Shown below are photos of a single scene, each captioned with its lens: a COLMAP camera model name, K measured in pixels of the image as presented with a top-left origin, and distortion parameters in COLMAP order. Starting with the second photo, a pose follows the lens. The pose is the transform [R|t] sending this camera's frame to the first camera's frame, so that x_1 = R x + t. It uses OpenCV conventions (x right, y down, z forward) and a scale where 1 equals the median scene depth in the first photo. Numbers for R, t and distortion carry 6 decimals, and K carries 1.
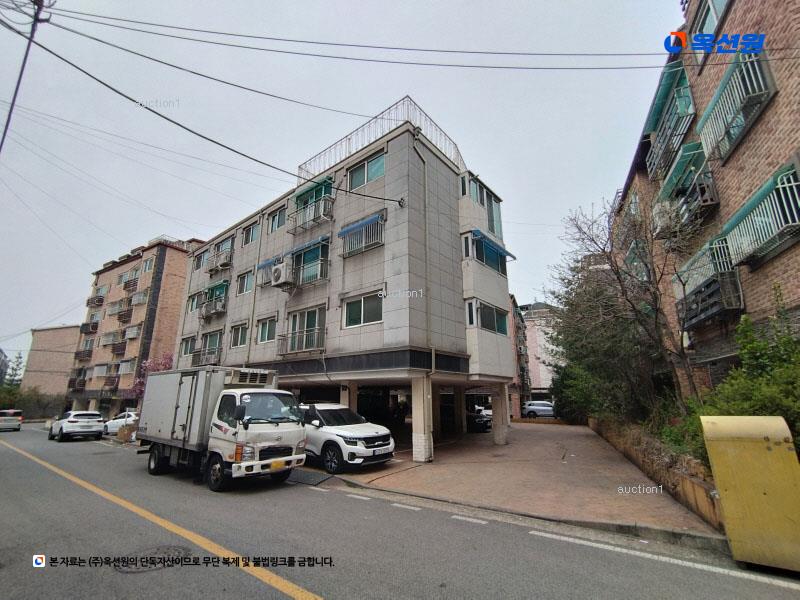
lens RADIAL K [[368.4, 0, 400.0], [0, 368.4, 300.0], [0, 0, 1]] dist [-0.000762, 0.000769]
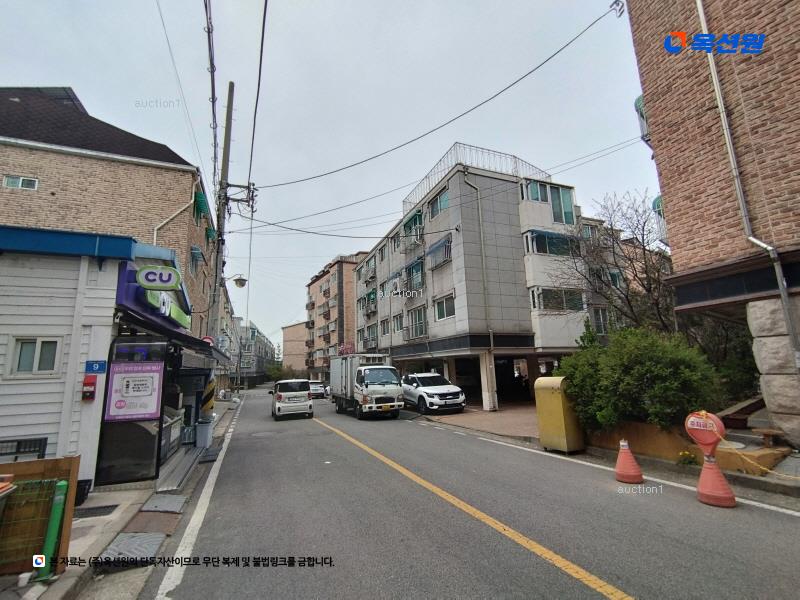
lens RADIAL K [[368.4, 0, 400.0], [0, 368.4, 300.0], [0, 0, 1]] dist [-0.000762, 0.000769]
pose [[0.882993, -0.112895, -0.455607, 0.373772], [0.150149, 0.987579, 0.046285, -0.088670], [0.444723, -0.109278, 0.888977, -0.317532]]
